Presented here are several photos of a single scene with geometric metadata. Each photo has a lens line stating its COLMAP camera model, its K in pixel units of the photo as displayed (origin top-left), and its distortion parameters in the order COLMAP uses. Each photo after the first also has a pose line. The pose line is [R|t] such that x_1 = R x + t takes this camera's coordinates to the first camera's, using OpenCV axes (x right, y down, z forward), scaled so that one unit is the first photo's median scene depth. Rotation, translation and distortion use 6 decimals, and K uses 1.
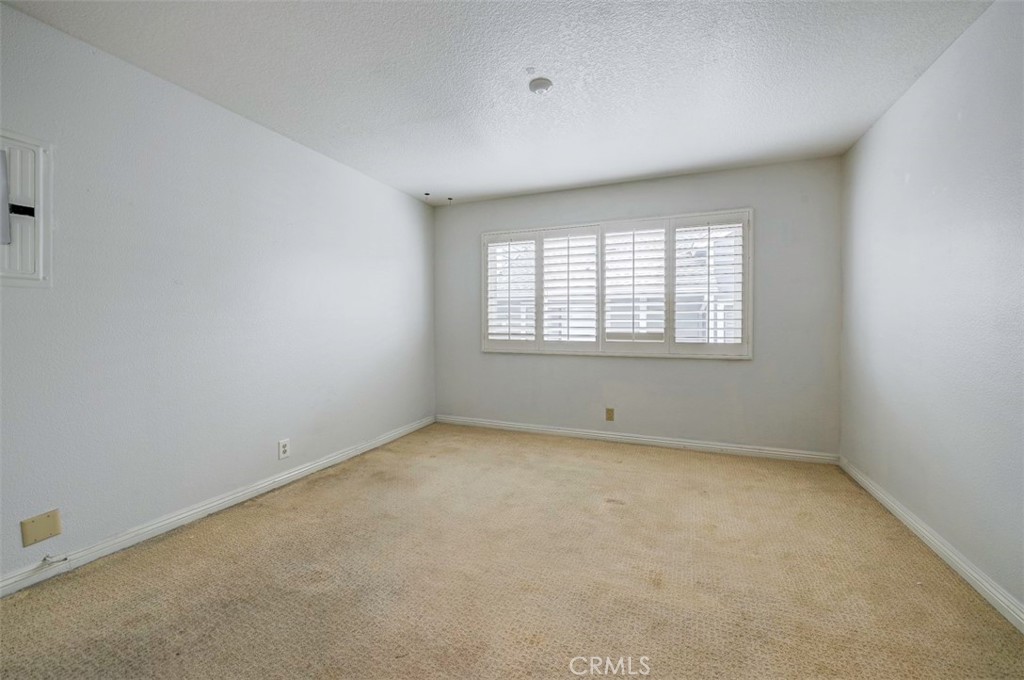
lens RADIAL K [[416.5, 0, 515.7], [0, 416.5, 324.5], [0, 0, 1]] dist [-0.002172, -0.000684]
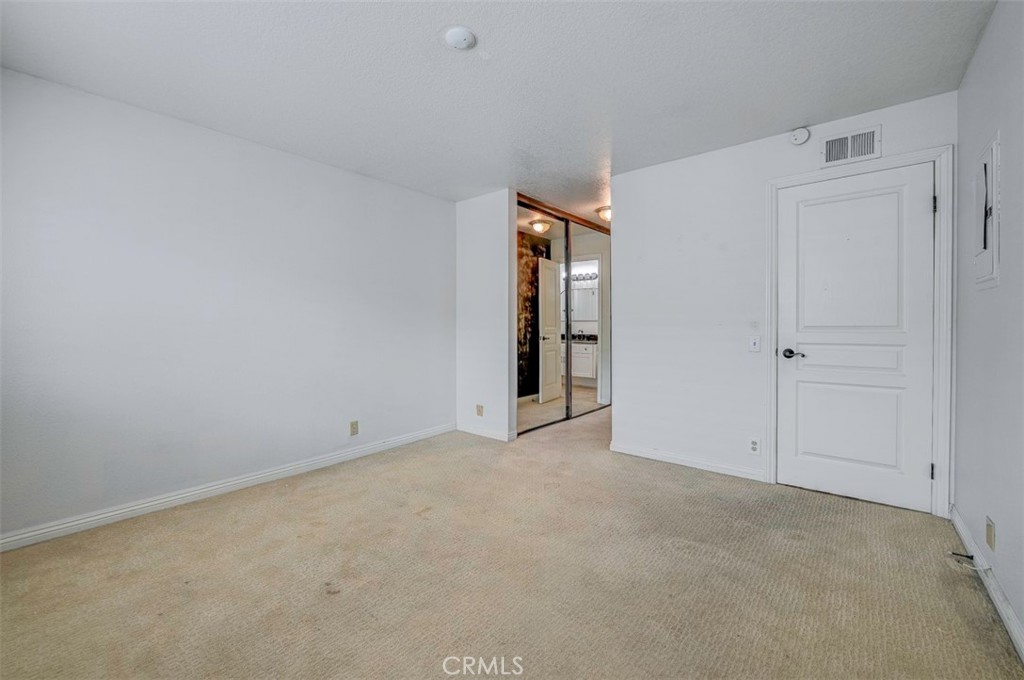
lens RADIAL K [[416.5, 0, 515.7], [0, 416.5, 324.5], [0, 0, 1]] dist [-0.002172, -0.000684]
pose [[-0.954777, 0.002563, 0.297310, -0.187446], [0.005092, 0.999957, 0.007730, -0.008478], [-0.297278, 0.008895, -0.954750, 1.141039]]
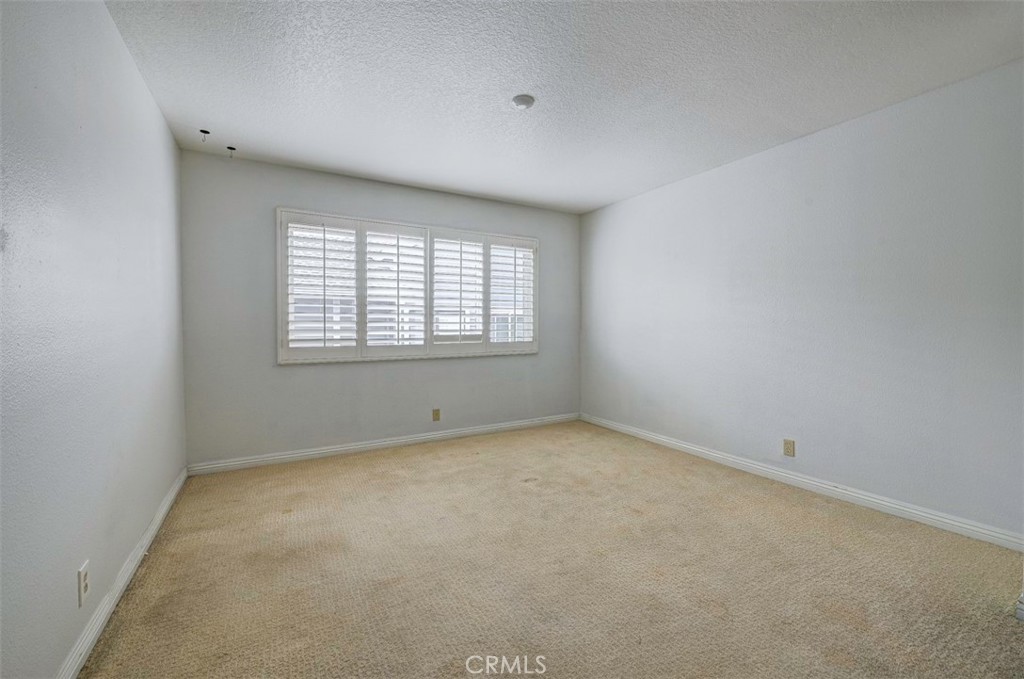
lens RADIAL K [[416.5, 0, 516.5], [0, 416.5, 329.7], [0, 0, 1]] dist [-0.001126, -0.000339]
pose [[0.606608, -0.009513, 0.794944, -0.514606], [0.004674, 0.999954, 0.008400, -0.002230], [-0.794987, -0.001380, 0.606625, 0.239273]]
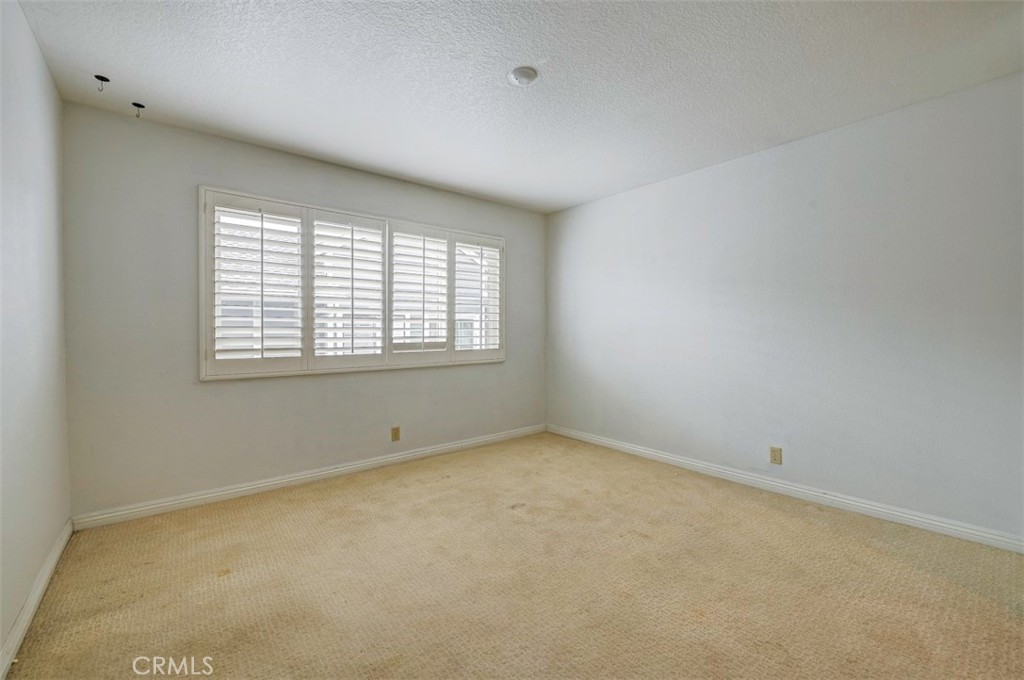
lens RADIAL K [[421.1, 0, 515.0], [0, 421.1, 332.0], [0, 0, 1]] dist [-0.002330, -0.000796]
pose [[0.468471, -0.005485, 0.883462, -0.499765], [0.005614, 0.999979, 0.003232, -0.006370], [-0.883461, 0.003446, 0.468492, 0.377010]]
